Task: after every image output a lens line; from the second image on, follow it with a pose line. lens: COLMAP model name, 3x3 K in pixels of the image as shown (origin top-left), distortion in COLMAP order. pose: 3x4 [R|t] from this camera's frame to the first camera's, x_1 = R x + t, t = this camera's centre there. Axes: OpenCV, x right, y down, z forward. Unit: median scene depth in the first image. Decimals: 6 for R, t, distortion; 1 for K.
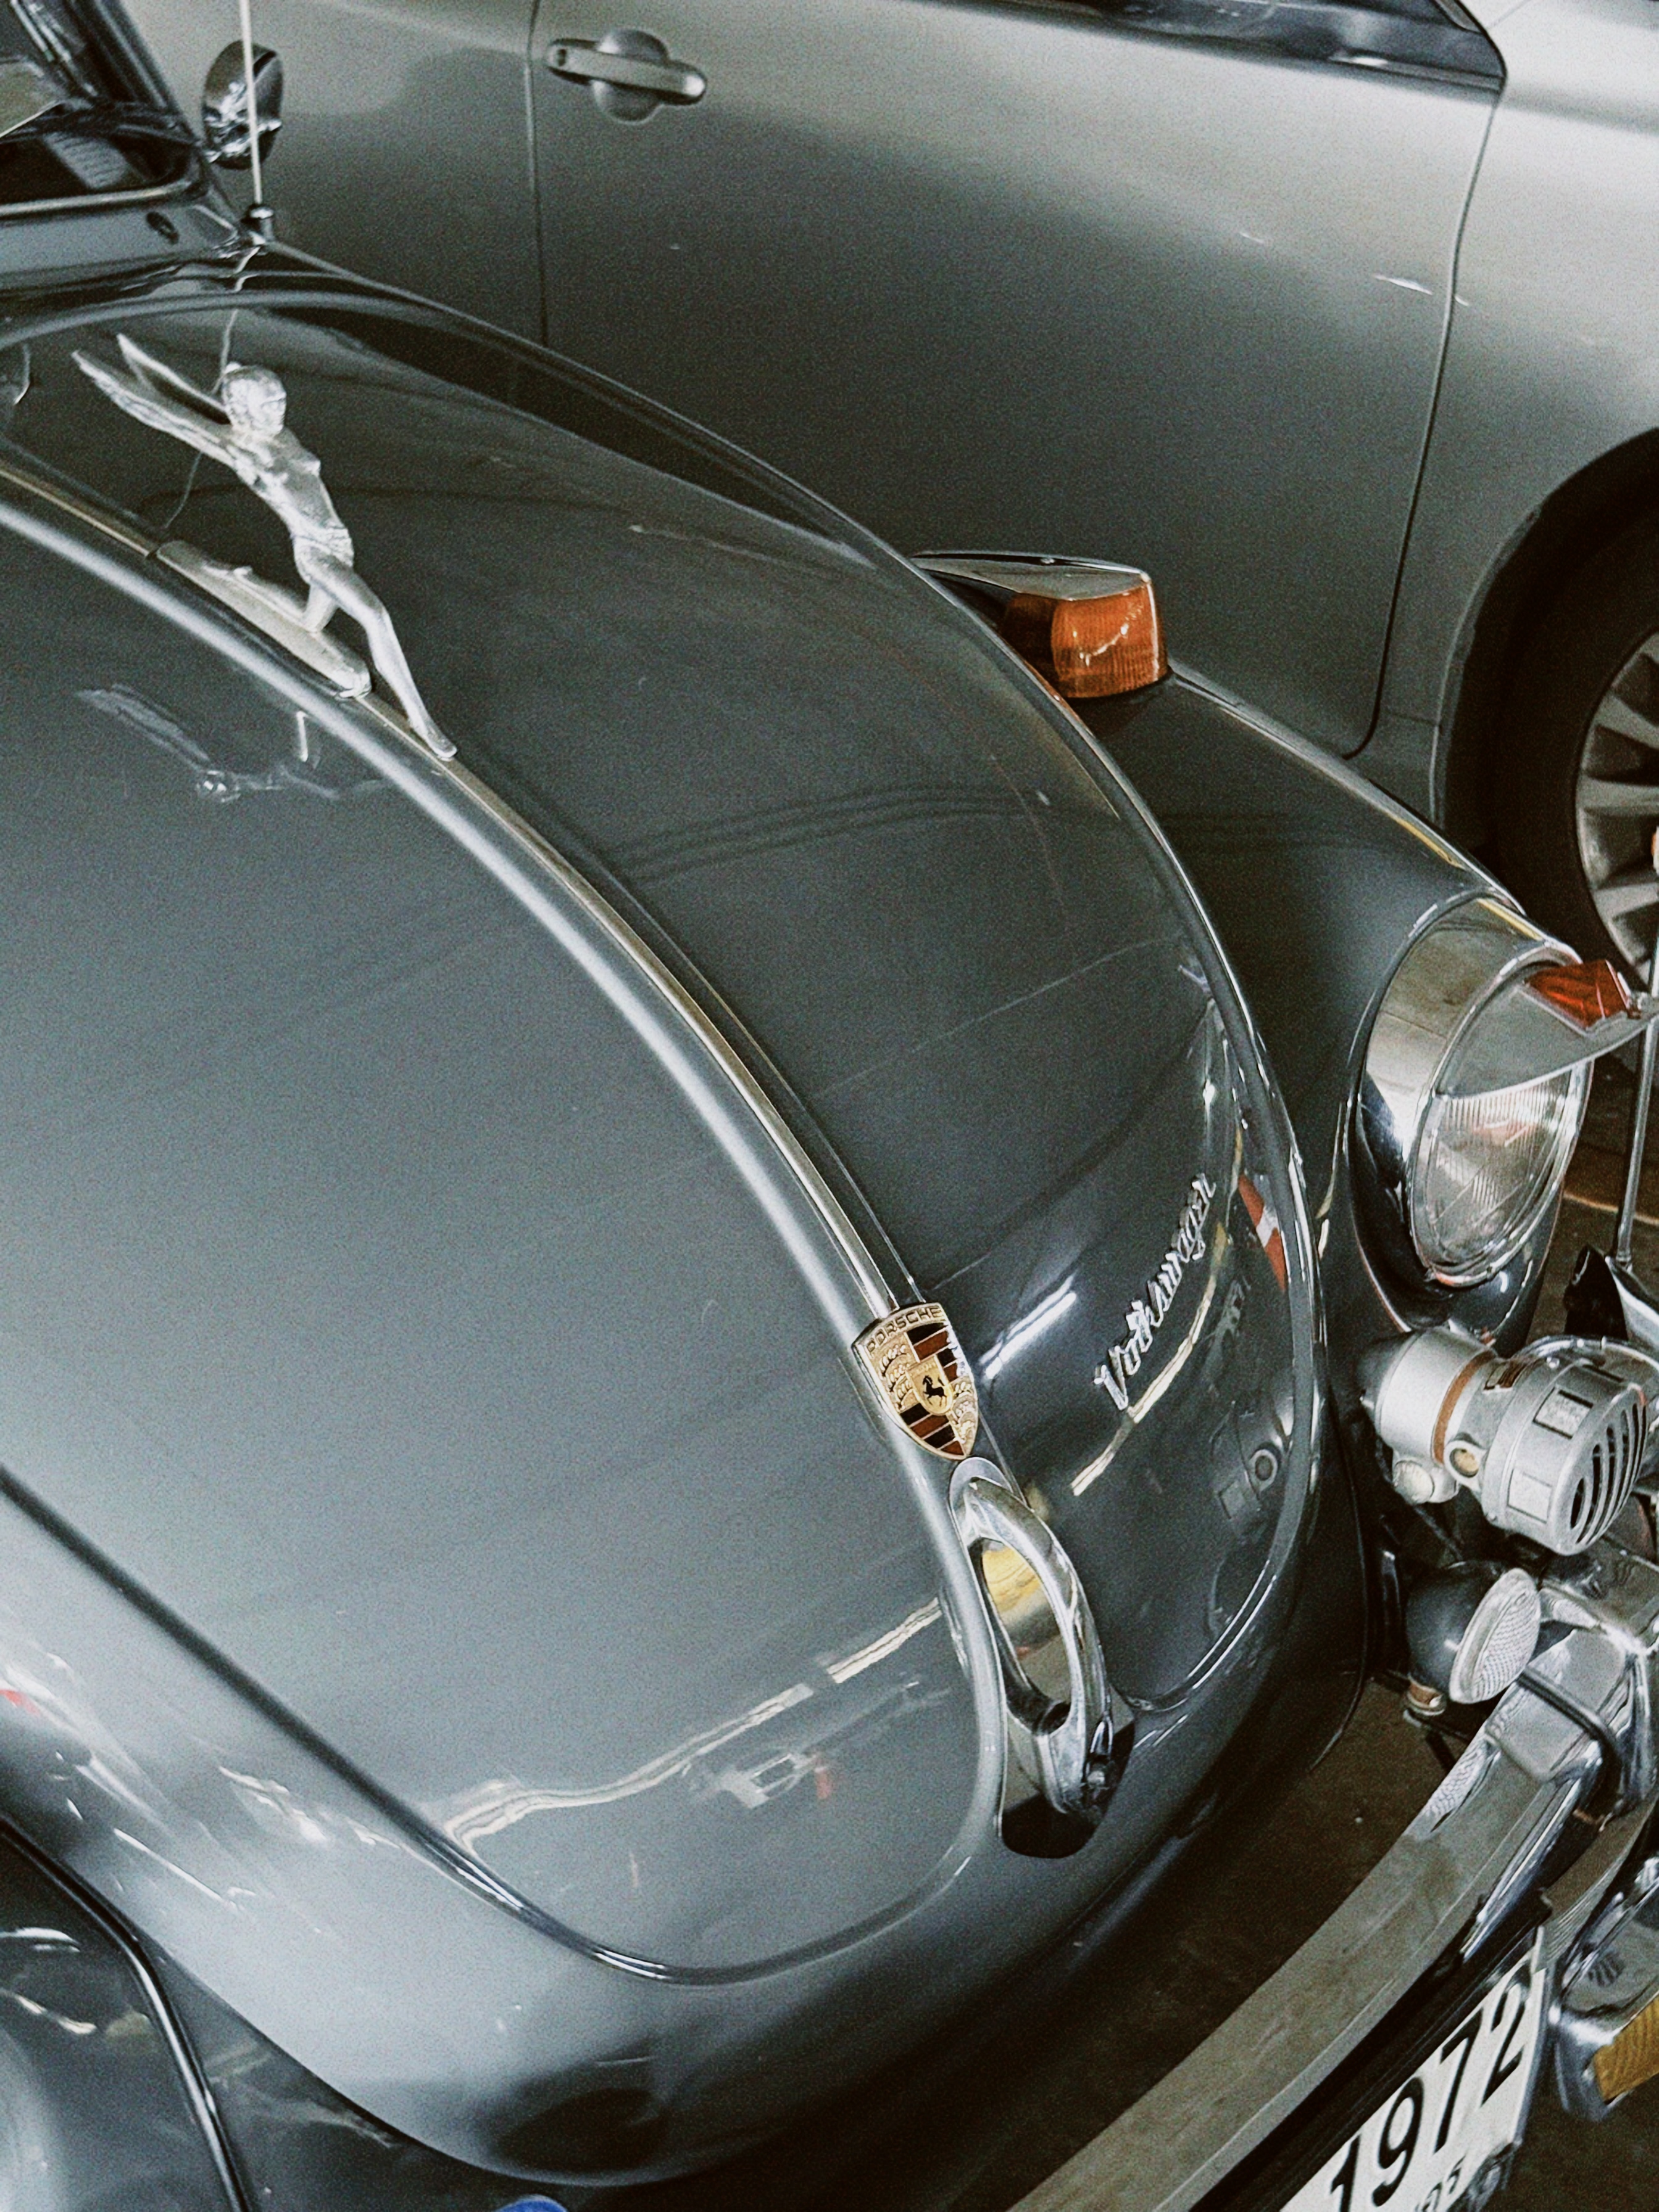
lens RADIAL K [[3135.3, 0, 841.1], [0, 3135.3, 1099.3], [0, 0, 1]] dist [0.013238, 0.000000]
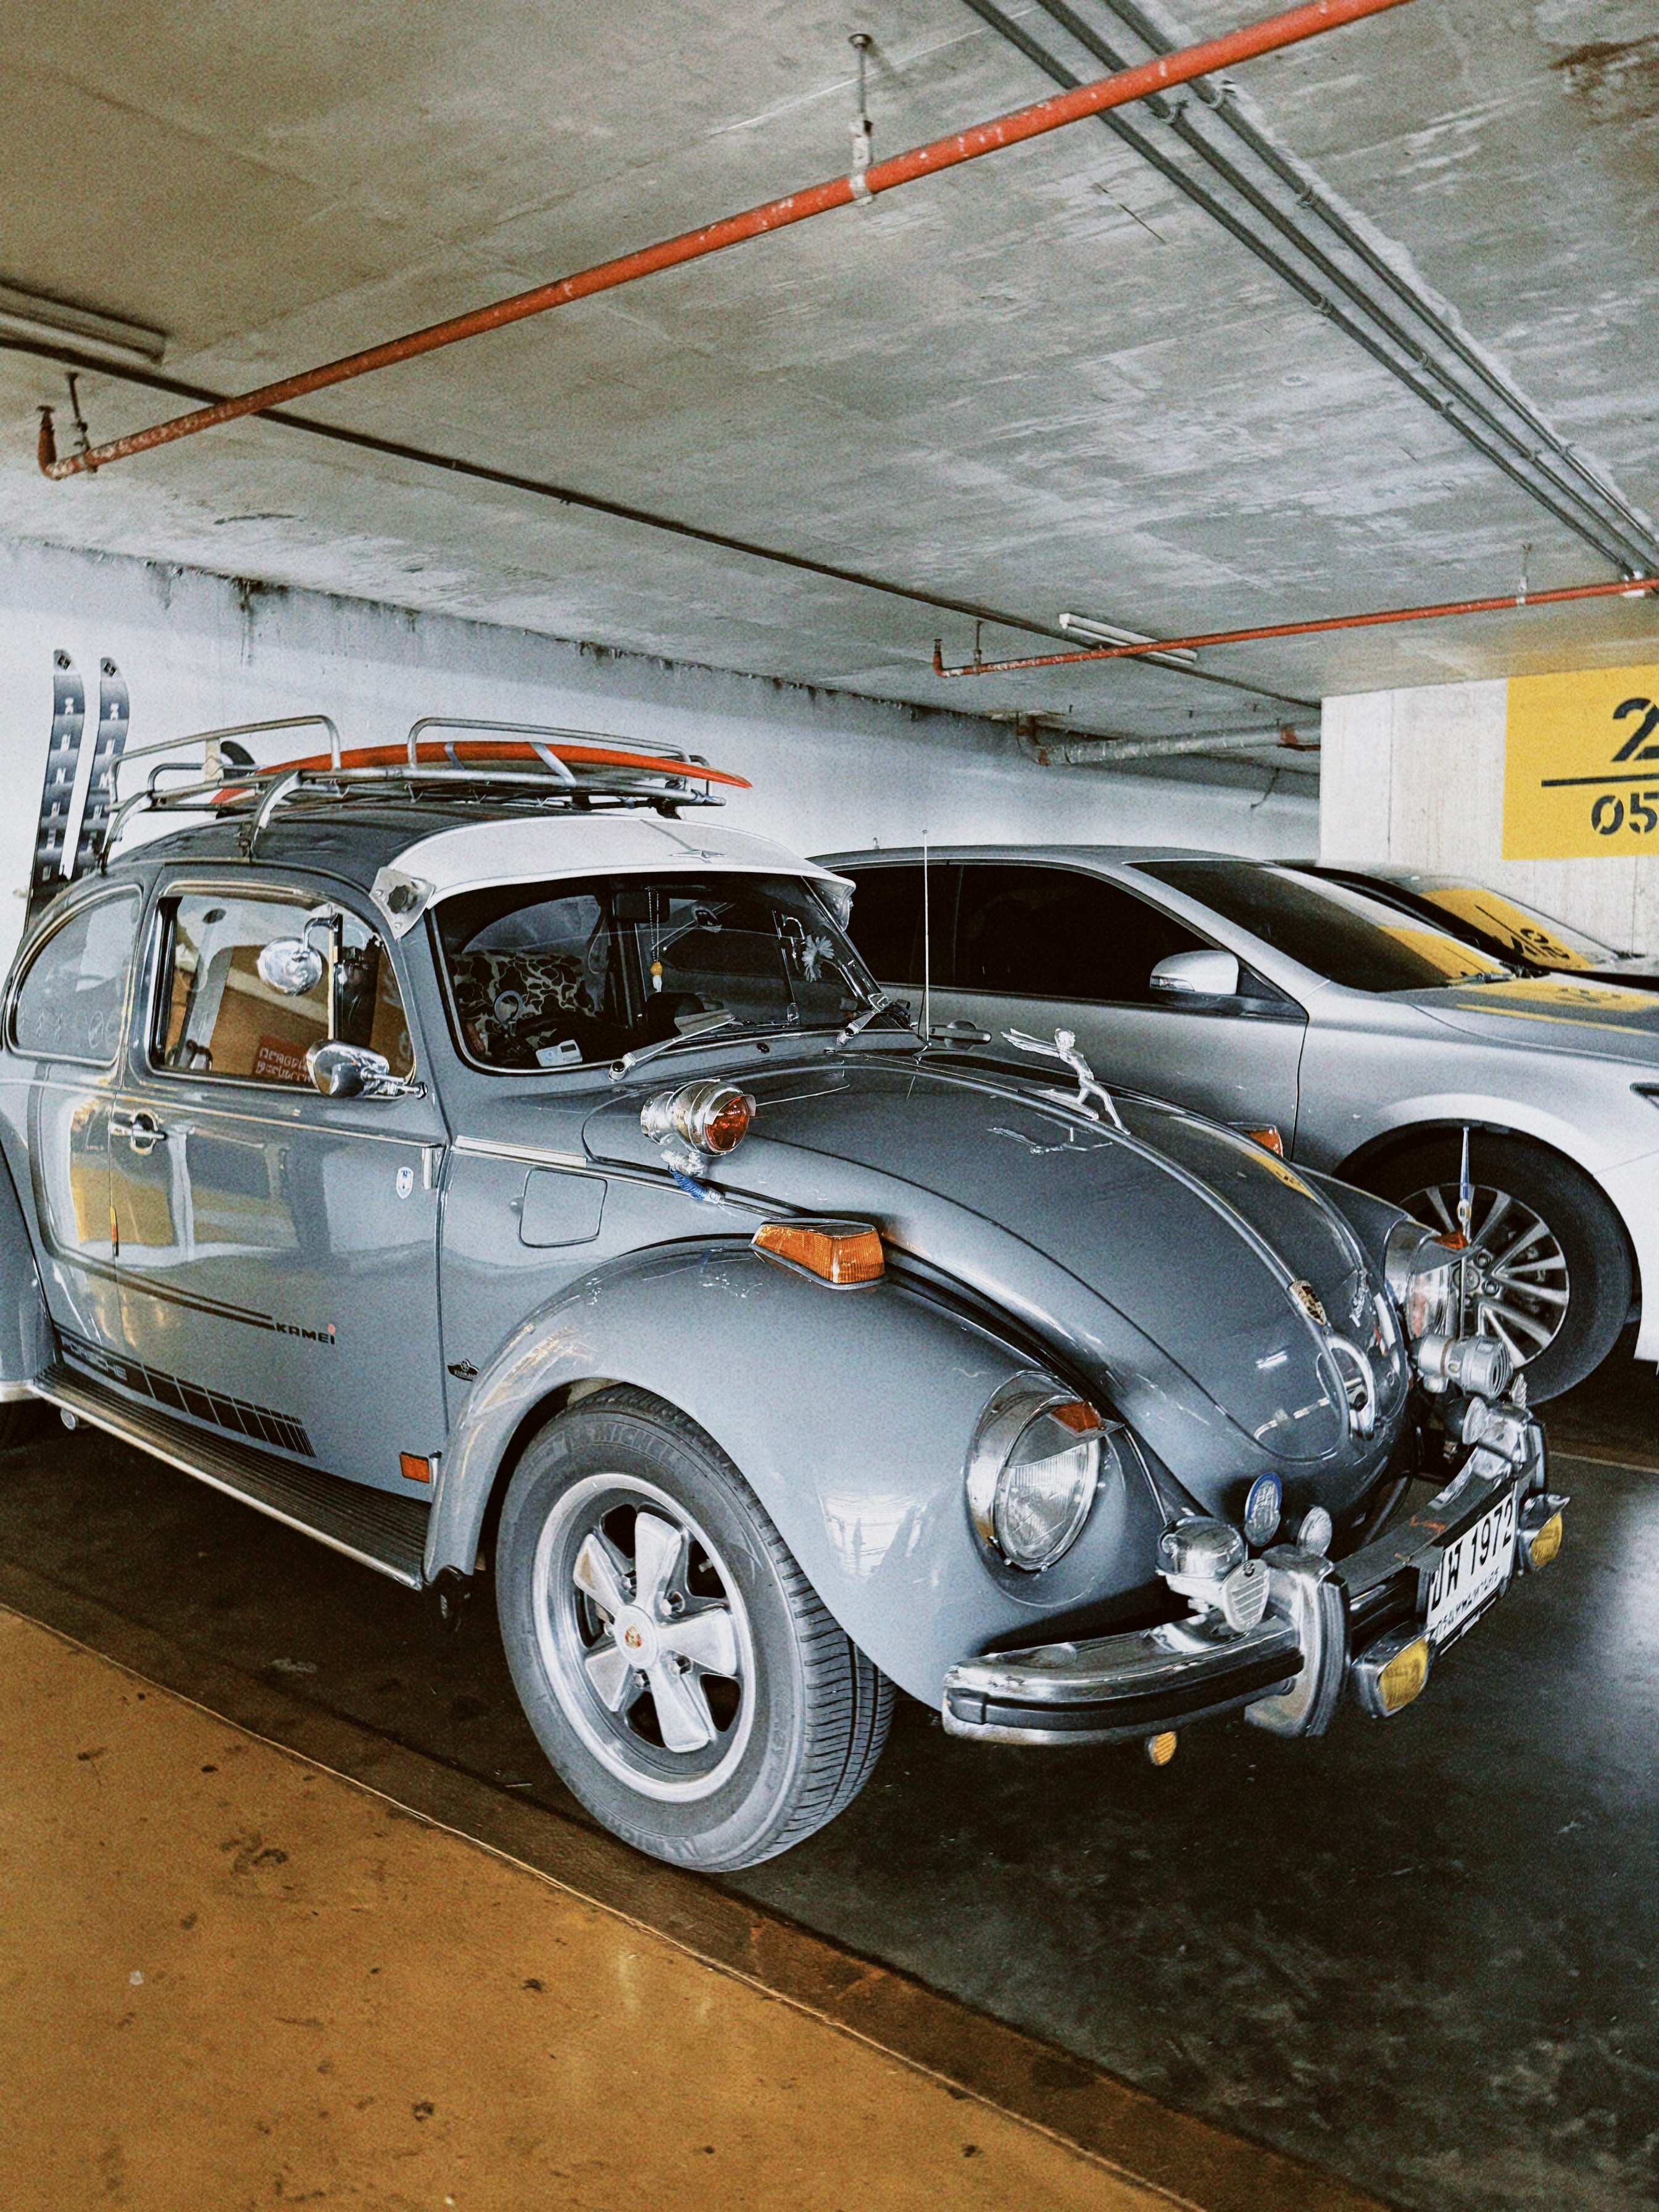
lens RADIAL K [[1581.0, 0, 829.0], [0, 1581.0, 1100.3], [0, 0, 1]] dist [0.035420, -0.049402]
pose [[0.999804, -0.019797, -0.000343, -0.414089], [0.018583, 0.944173, -0.328925, 0.375899], [0.006835, 0.328854, 0.944356, -0.567321]]
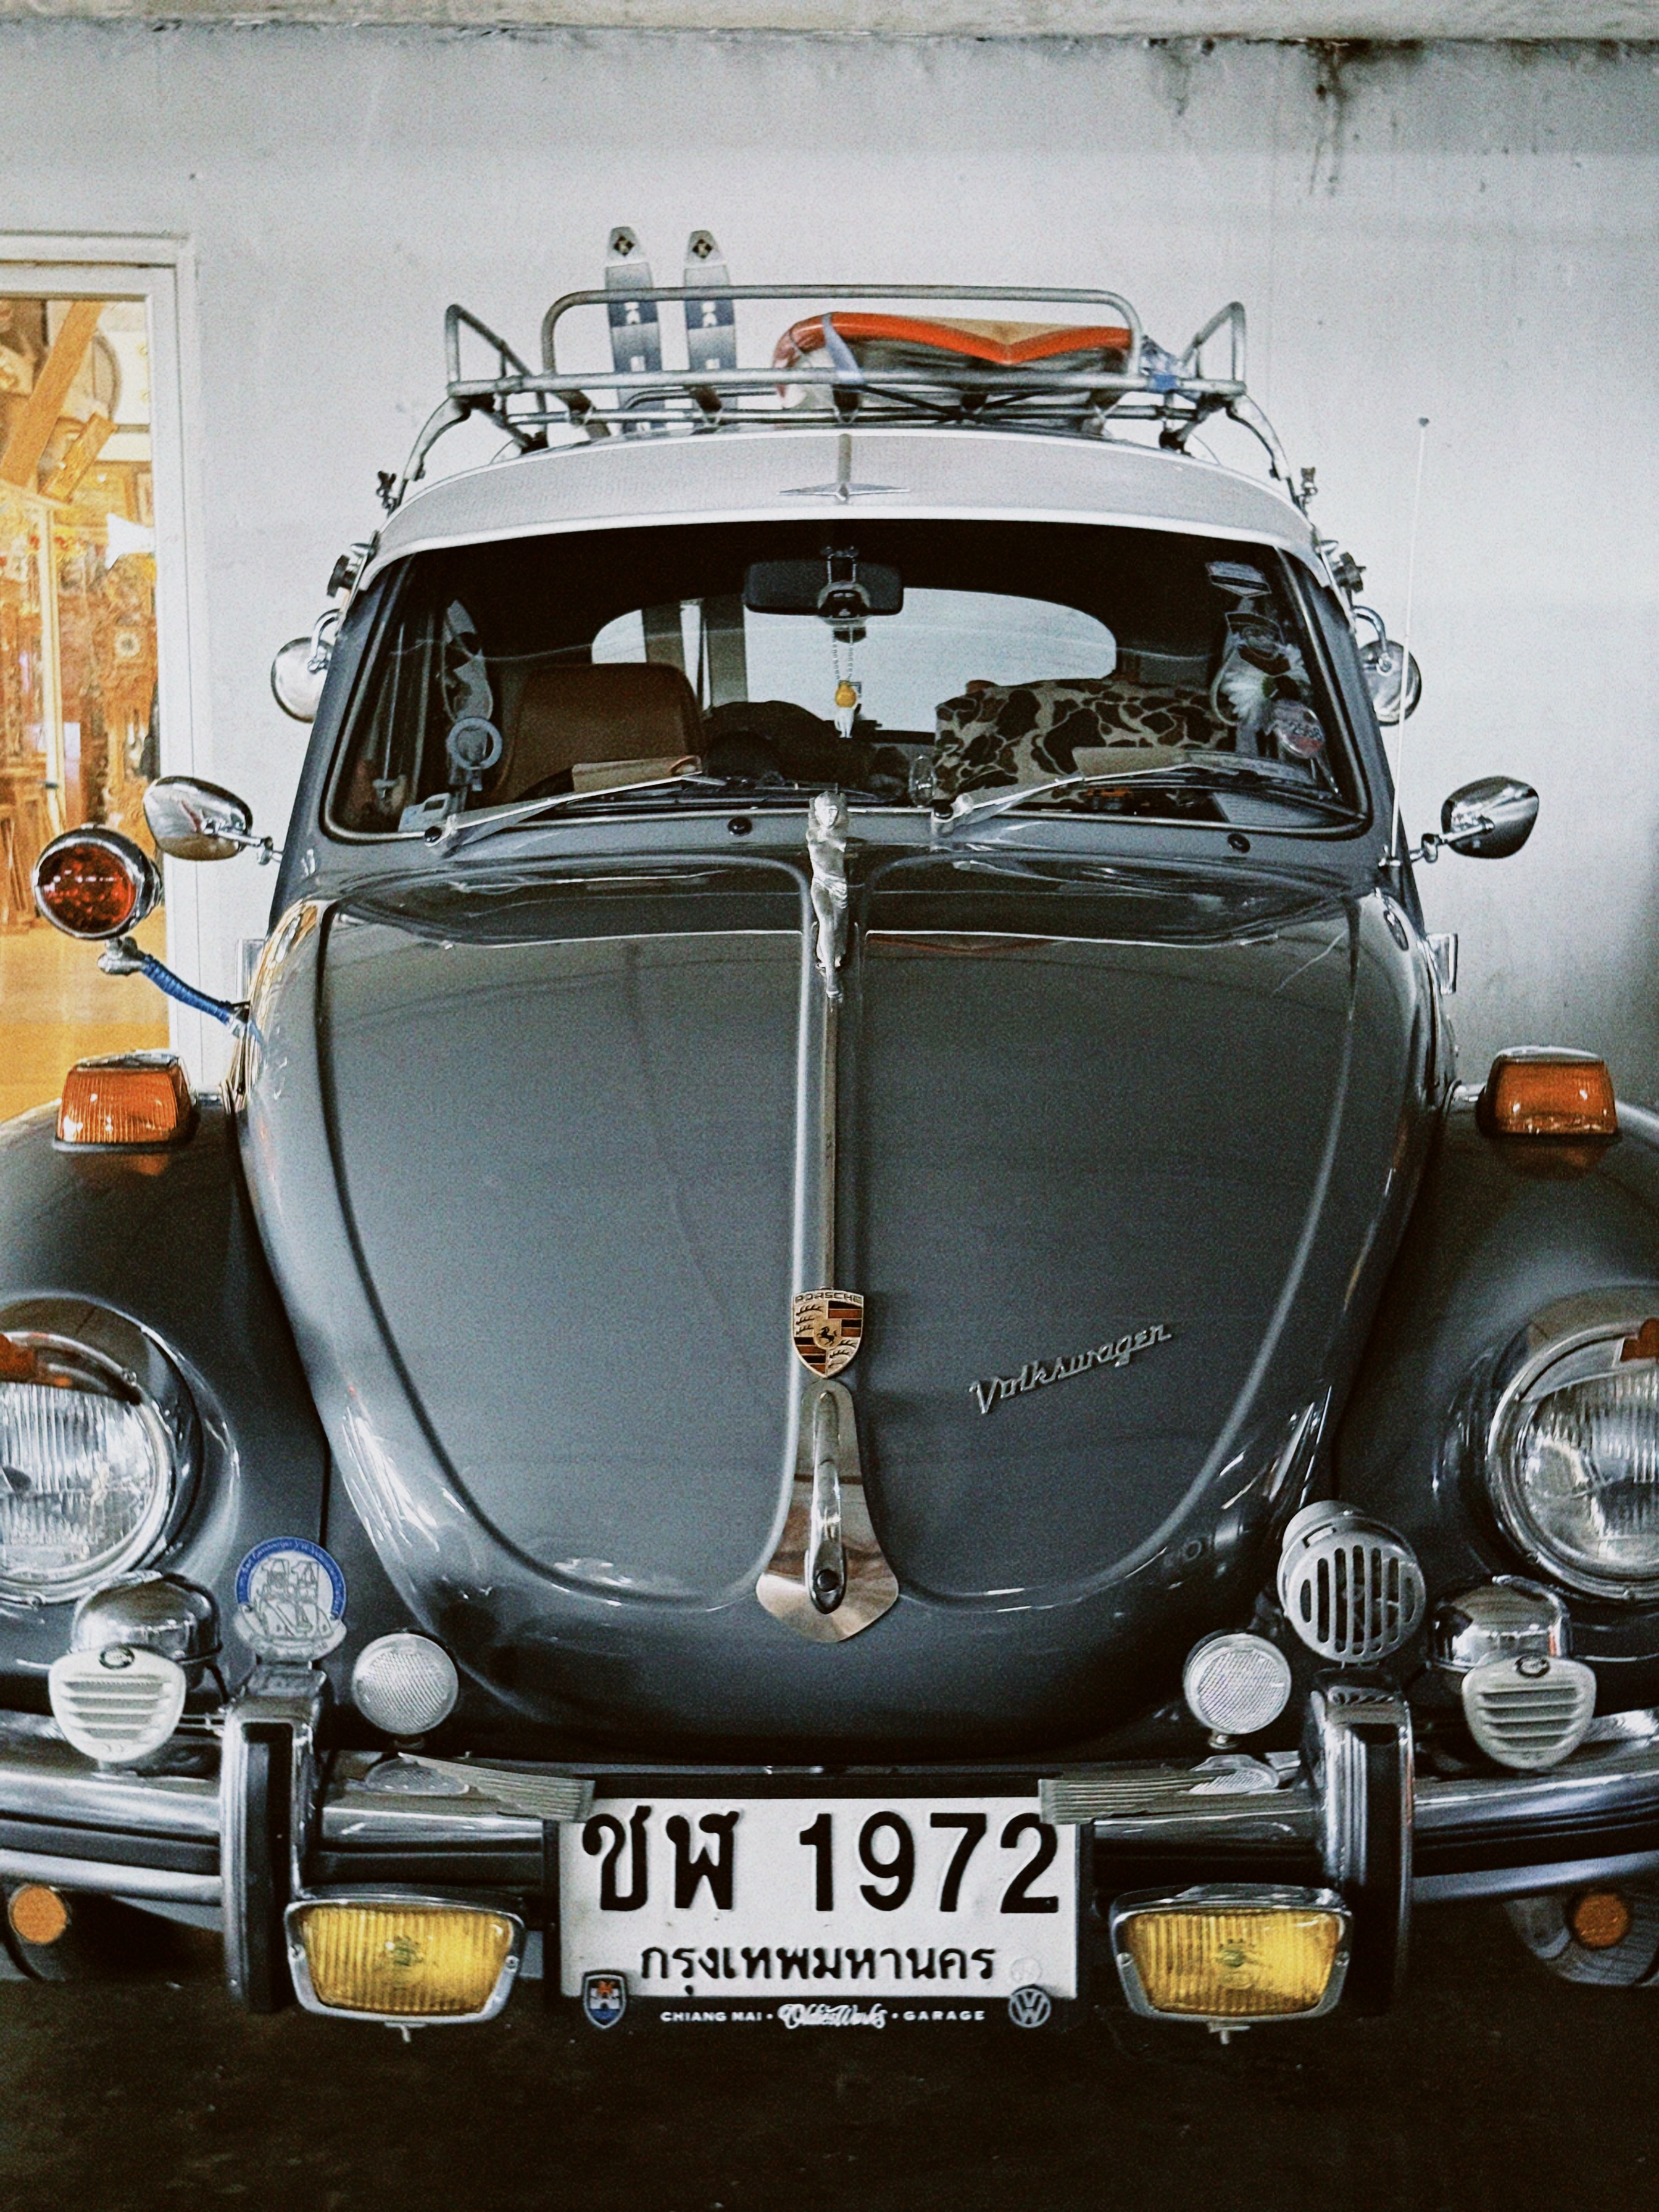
lens RADIAL K [[3135.3, 0, 817.6], [0, 3135.3, 1100.4], [0, 0, 1]] dist [0.013238, 0.000000]
pose [[0.650449, 0.088886, -0.754331, 1.081081], [-0.322515, 0.931475, -0.168341, 0.210146], [0.687677, 0.352780, 0.634544, -0.082499]]
